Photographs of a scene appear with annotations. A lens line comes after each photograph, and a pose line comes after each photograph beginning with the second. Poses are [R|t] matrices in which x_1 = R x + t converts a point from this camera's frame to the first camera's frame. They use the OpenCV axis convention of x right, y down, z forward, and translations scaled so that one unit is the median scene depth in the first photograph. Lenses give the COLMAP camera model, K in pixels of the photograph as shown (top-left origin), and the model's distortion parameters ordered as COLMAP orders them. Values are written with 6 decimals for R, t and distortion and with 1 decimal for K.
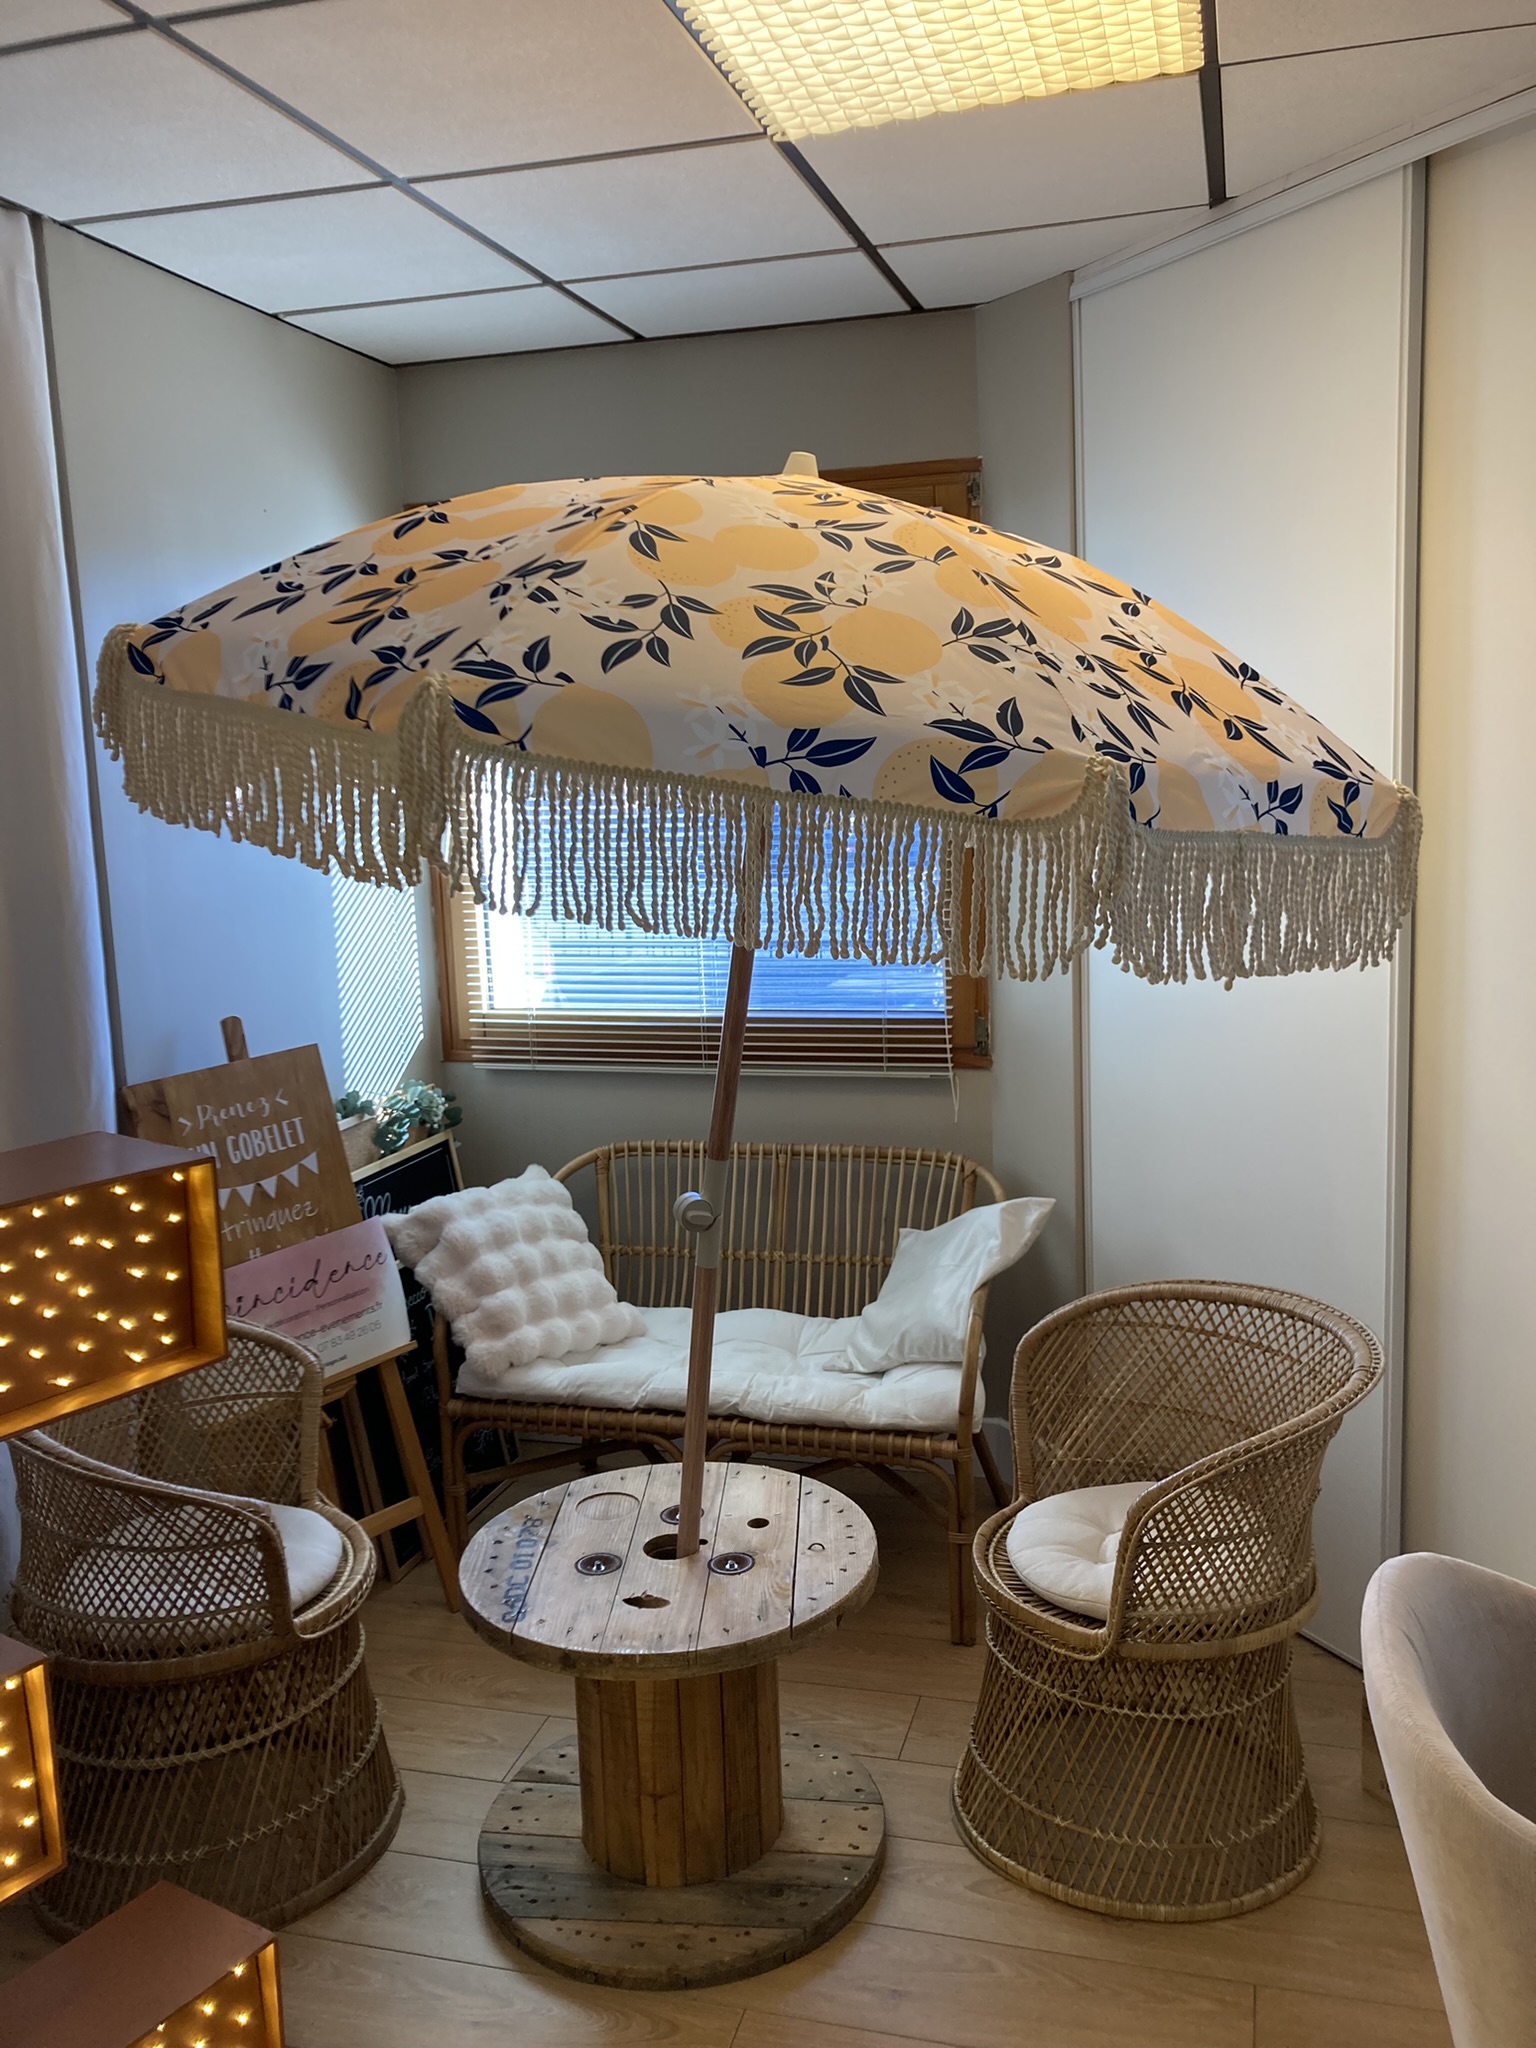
lens RADIAL K [[1687.1, 0, 790.2], [0, 1687.1, 1006.5], [0, 0, 1]] dist [0.018946, -0.005381]
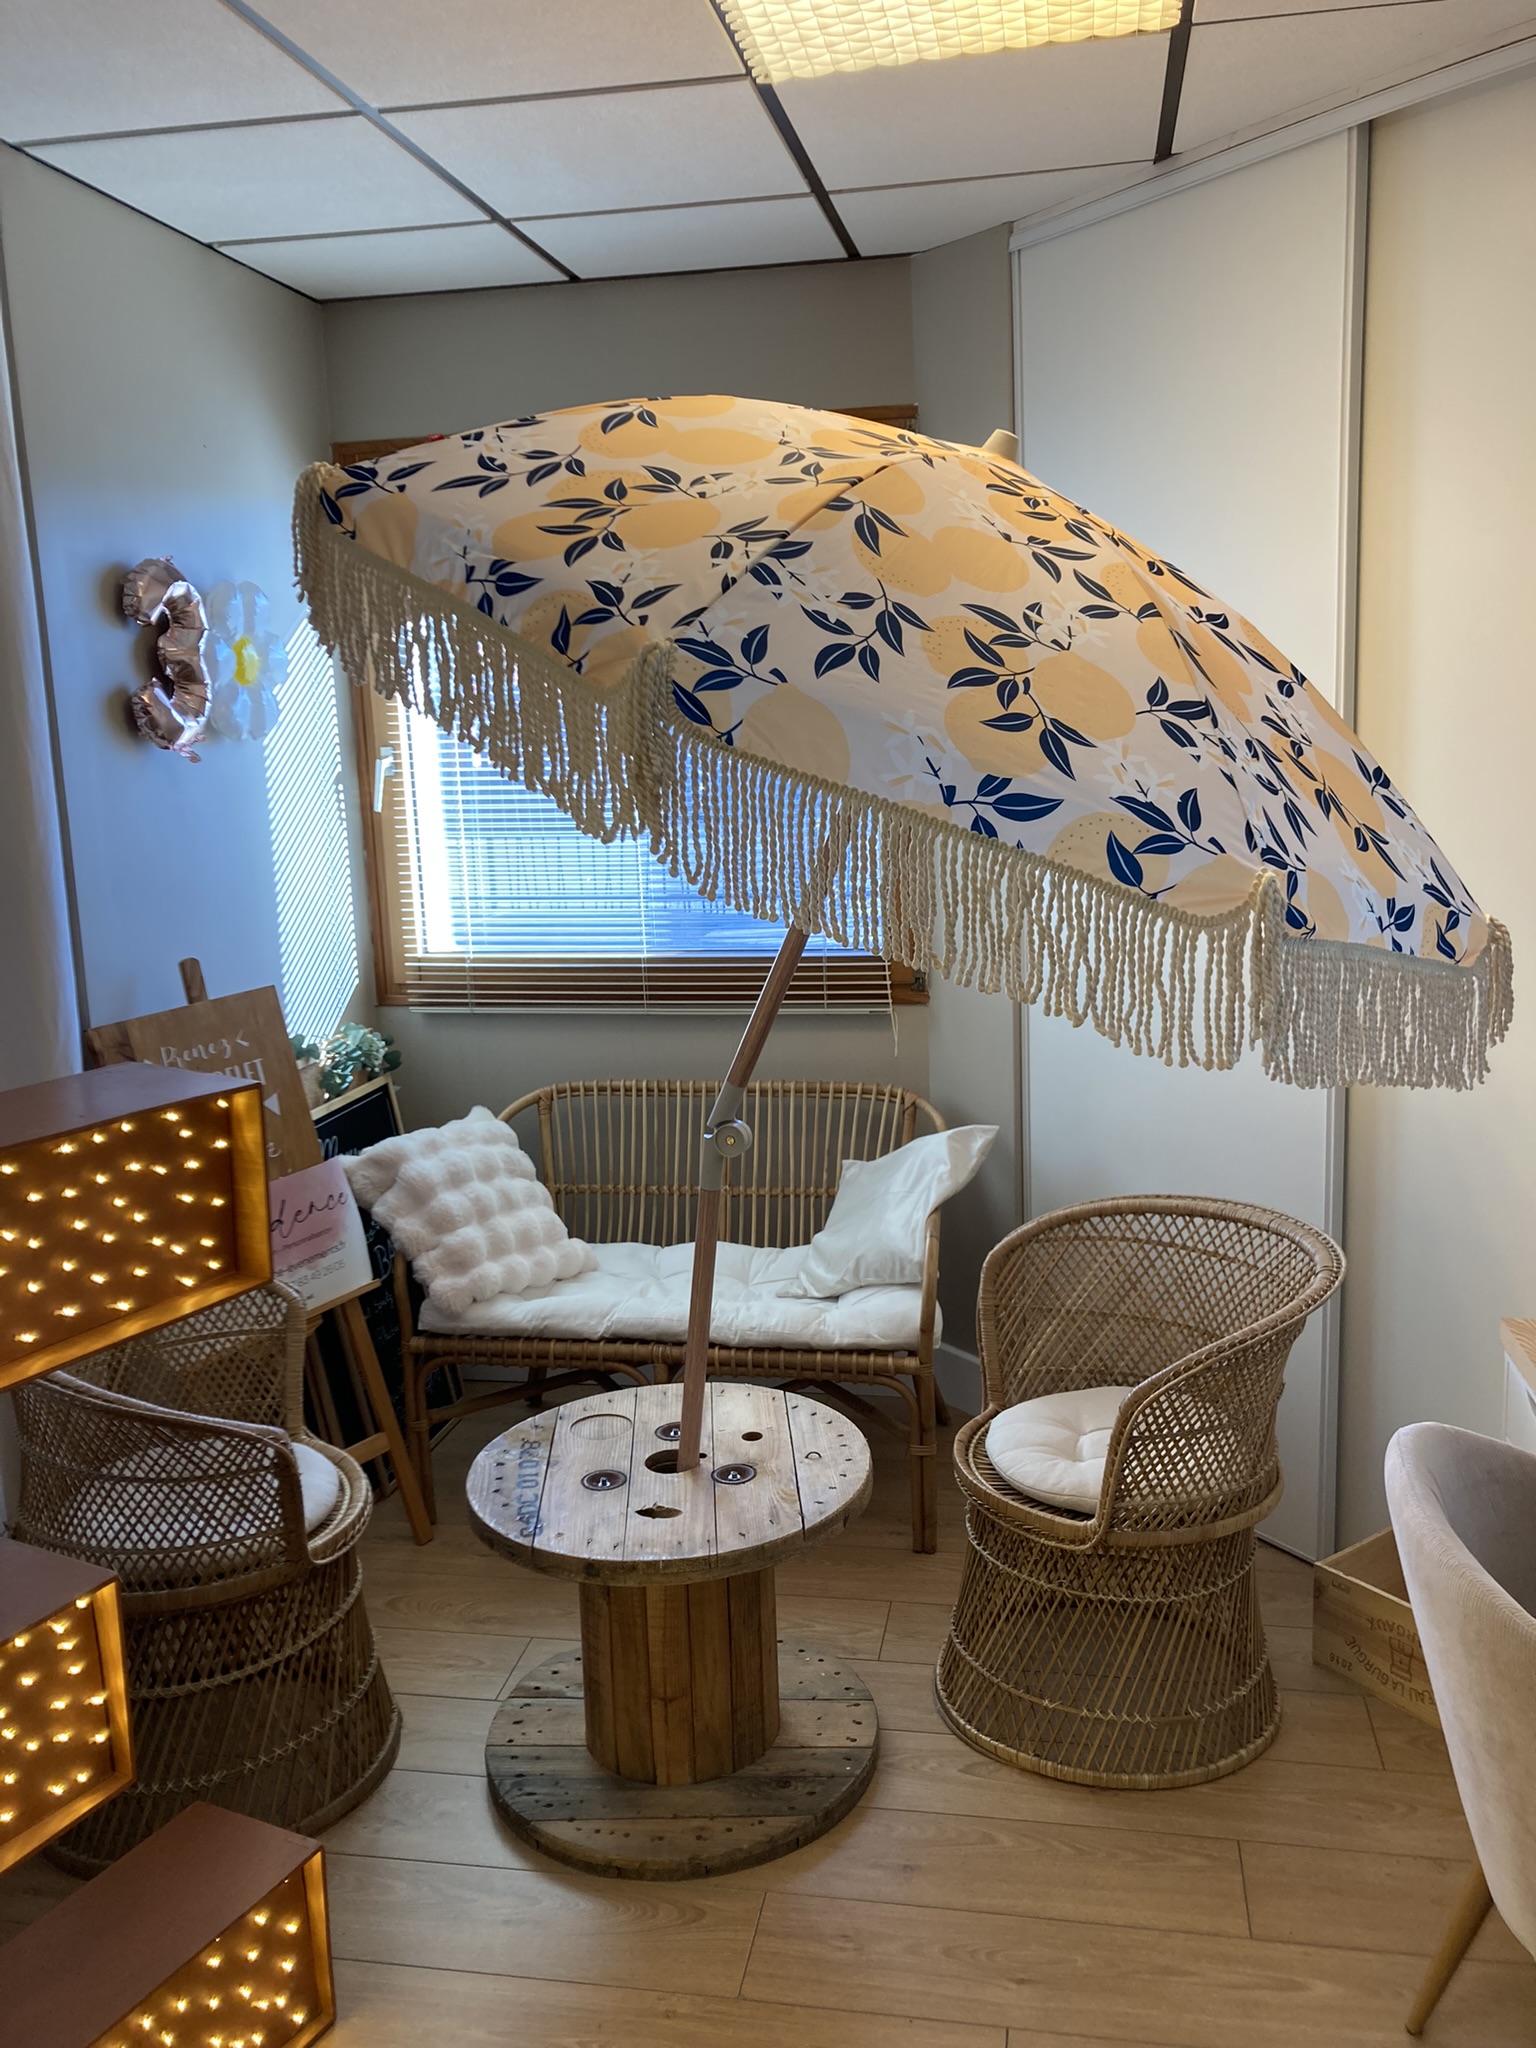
lens RADIAL K [[1687.1, 0, 767.2], [0, 1687.1, 1008.8], [0, 0, 1]] dist [0.018946, -0.005381]
pose [[0.995840, -0.014852, 0.089897, -0.098705], [0.012608, 0.999596, 0.025478, 0.017301], [-0.090239, -0.024239, 0.995625, -0.024802]]
